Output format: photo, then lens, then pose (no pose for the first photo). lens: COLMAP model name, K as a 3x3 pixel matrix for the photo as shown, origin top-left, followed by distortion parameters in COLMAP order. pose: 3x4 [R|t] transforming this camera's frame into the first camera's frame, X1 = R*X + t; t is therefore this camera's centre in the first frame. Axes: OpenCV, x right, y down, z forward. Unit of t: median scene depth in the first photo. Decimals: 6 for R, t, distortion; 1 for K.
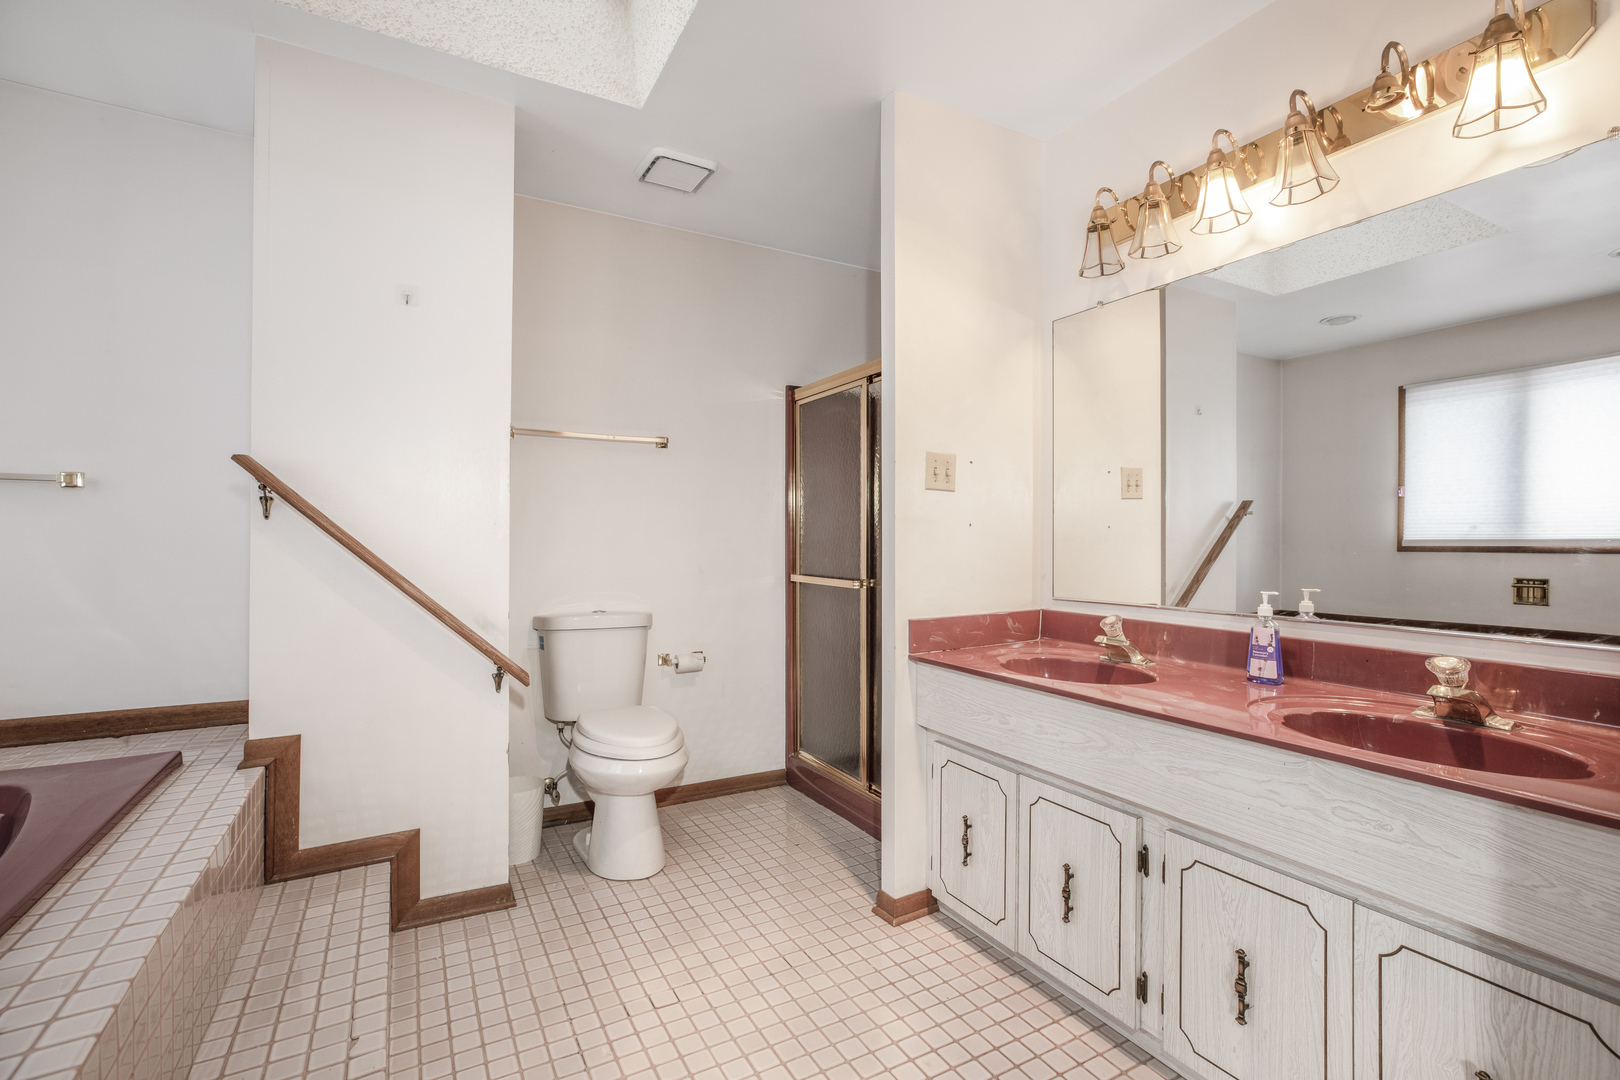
lens RADIAL K [[738.7, 0, 819.6], [0, 738.7, 536.7], [0, 0, 1]] dist [-0.014400, 0.005732]
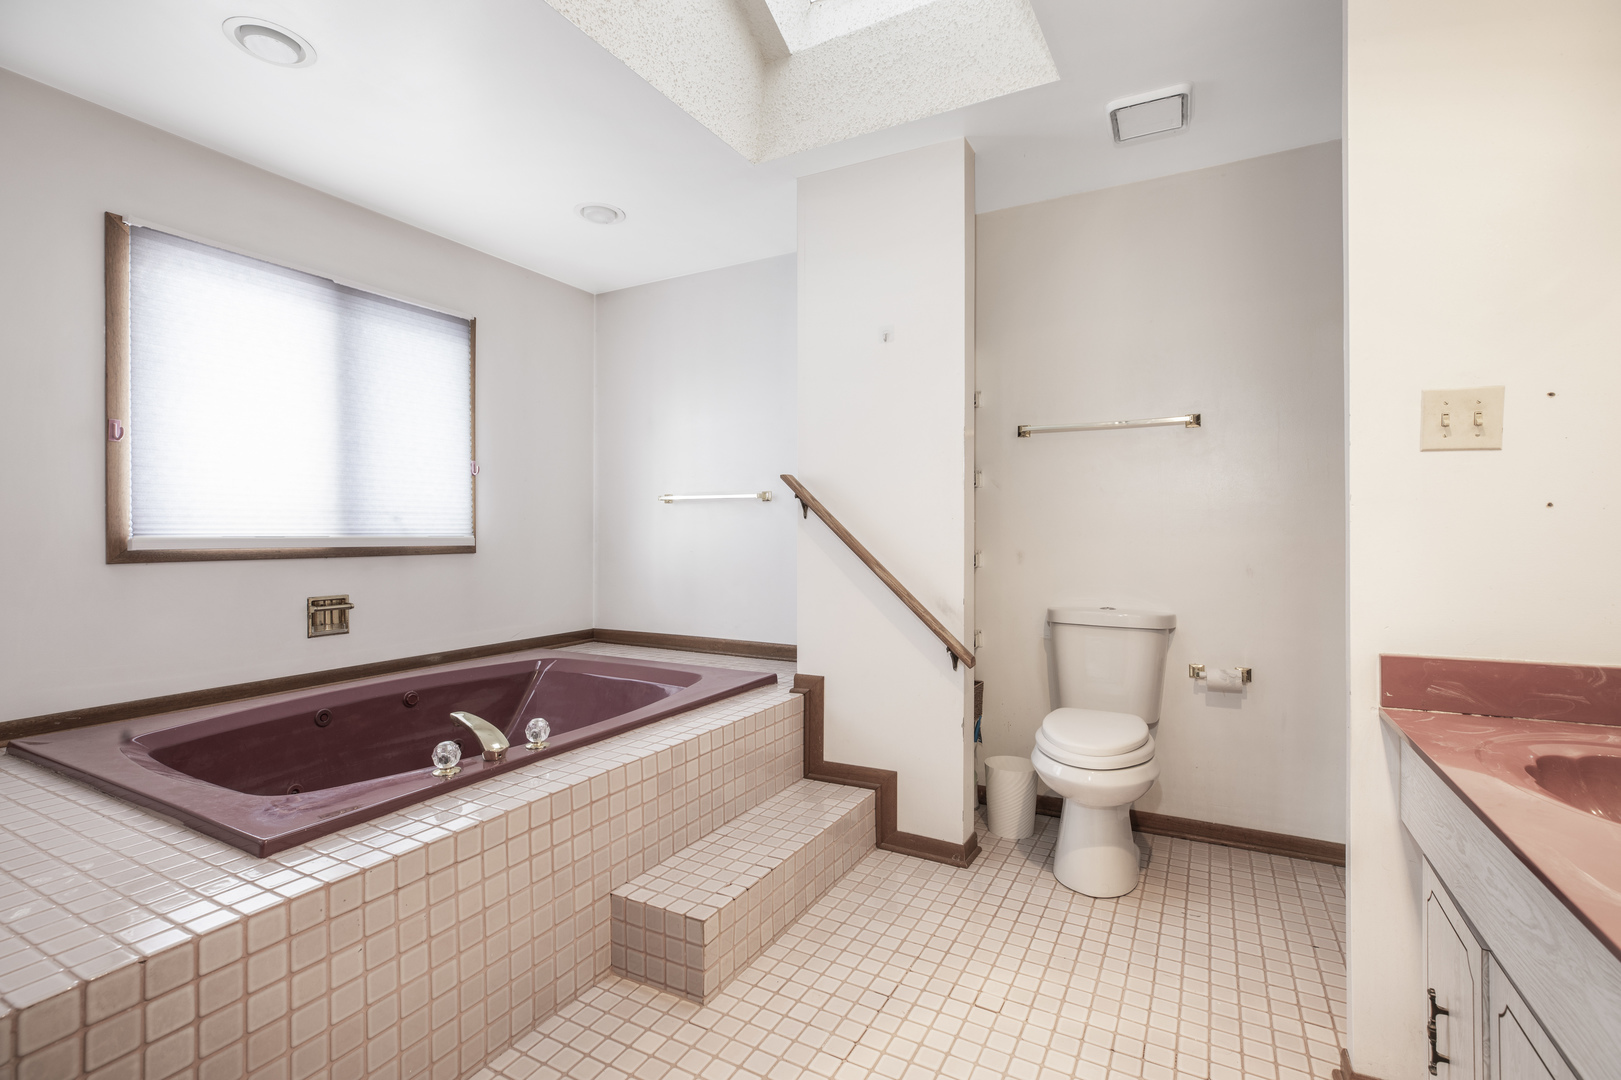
lens RADIAL K [[739.1, 0, 812.9], [0, 739.1, 530.6], [0, 0, 1]] dist [-0.014400, 0.005732]
pose [[0.525577, -0.005152, -0.850731, 0.419063], [0.007479, 0.999971, -0.001435, 0.000286], [0.850713, -0.005608, 0.525600, 0.241620]]
